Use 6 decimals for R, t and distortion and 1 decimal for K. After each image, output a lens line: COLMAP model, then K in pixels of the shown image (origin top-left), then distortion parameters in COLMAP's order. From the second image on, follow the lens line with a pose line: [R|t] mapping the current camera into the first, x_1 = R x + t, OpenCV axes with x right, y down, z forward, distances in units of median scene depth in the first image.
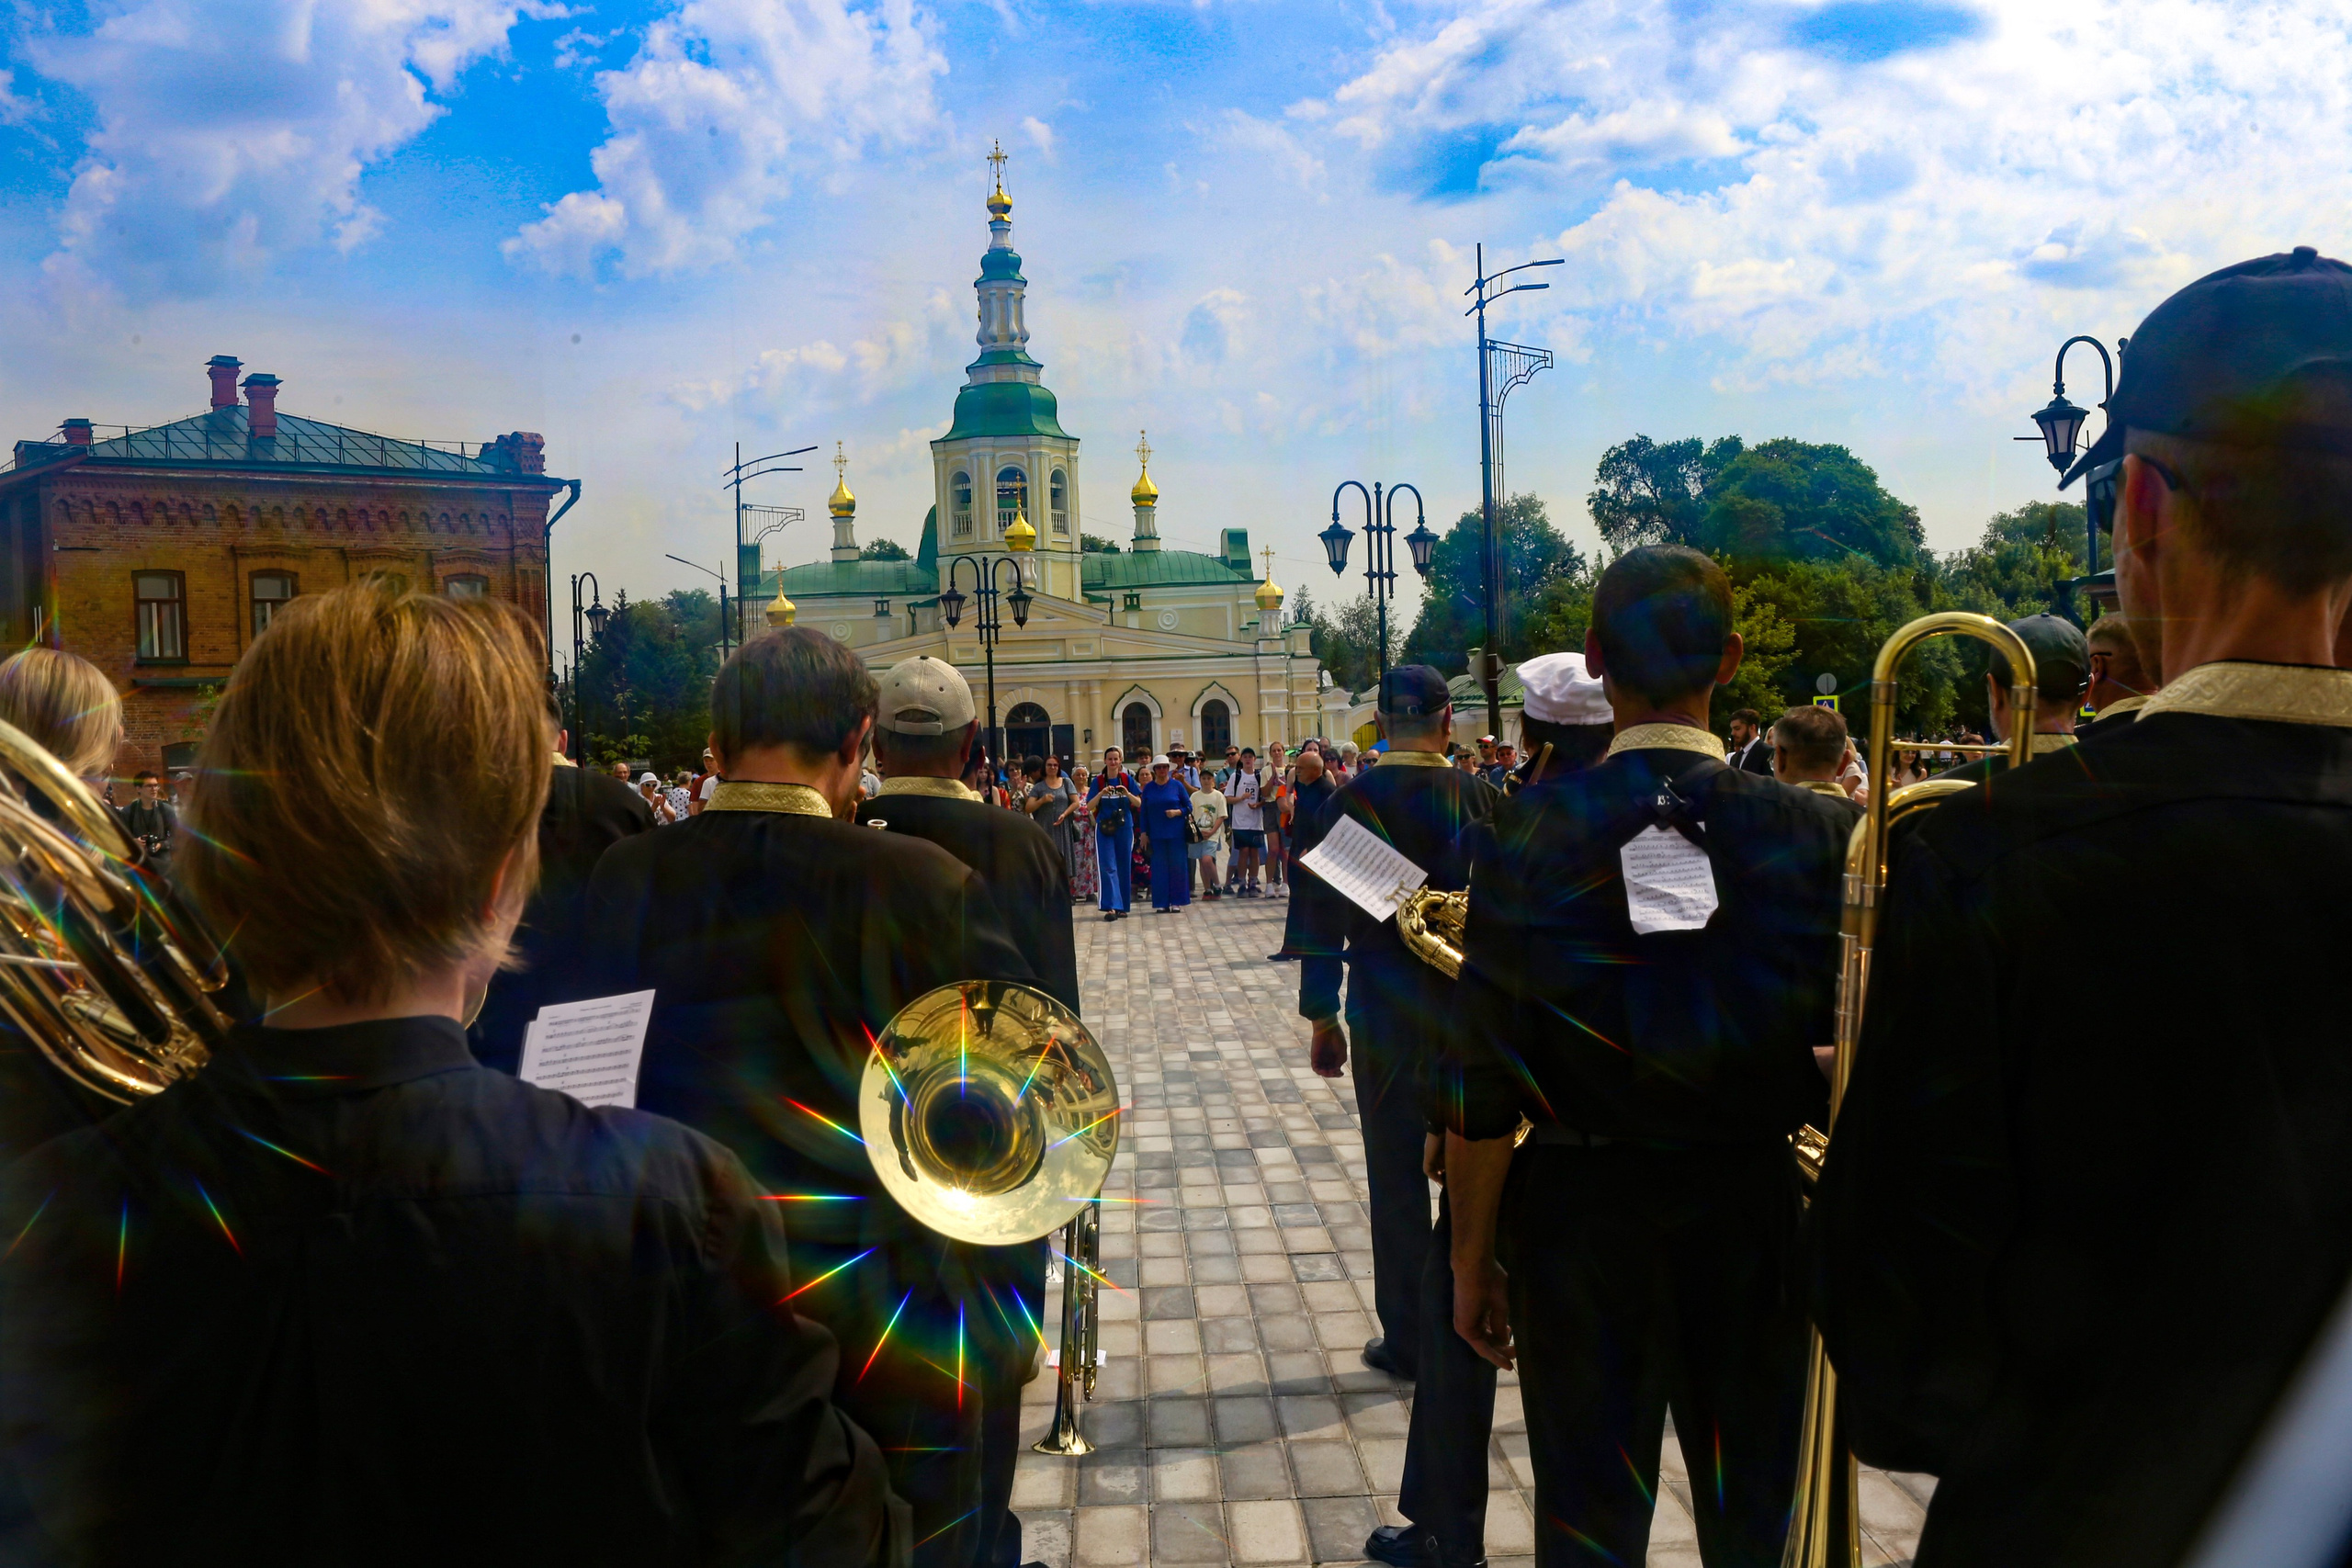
lens RADIAL K [[2235.9, 0, 1186.7], [0, 2235.9, 781.2], [0, 0, 1]] dist [-0.087545, 0.085539]
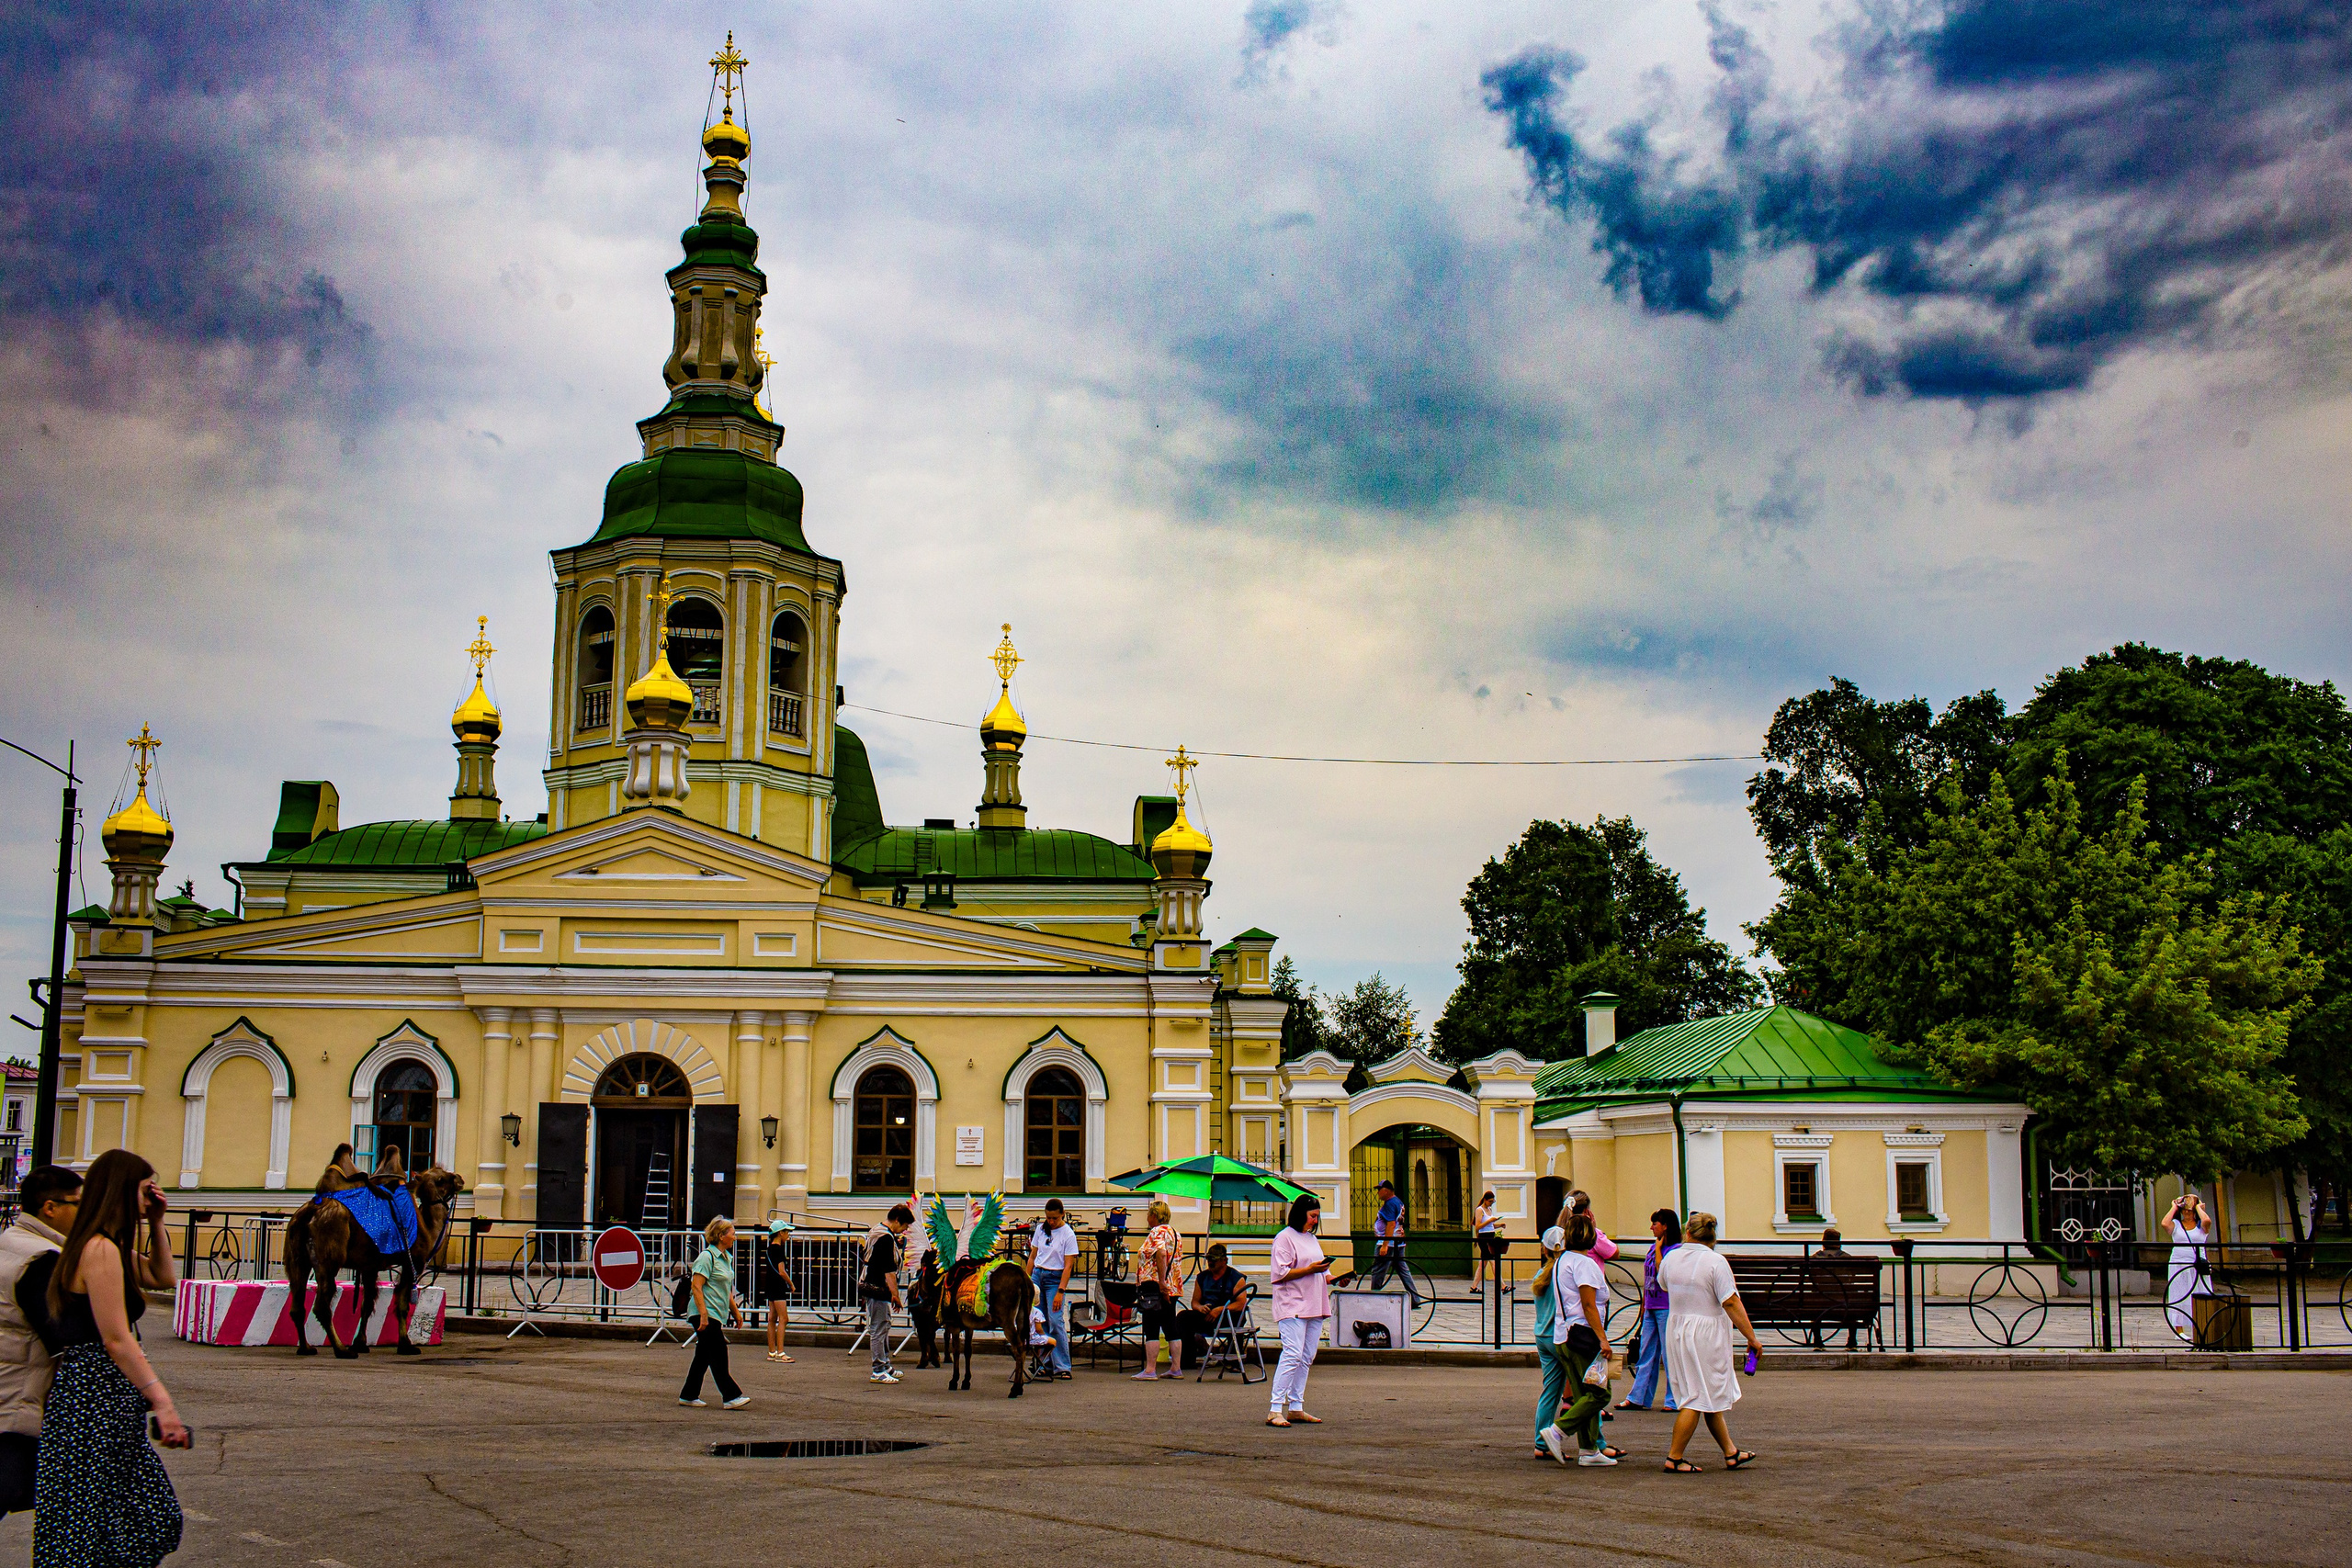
lens RADIAL K [[2228.6, 0, 1220.9], [0, 2228.6, 795.4], [0, 0, 1]] dist [-0.089036, 0.100130]
pose [[0.999141, 0.040129, 0.010364, 0.037860], [-0.037393, 0.980656, -0.192134, -0.003836], [-0.017874, 0.191581, 0.981314, 0.508501]]
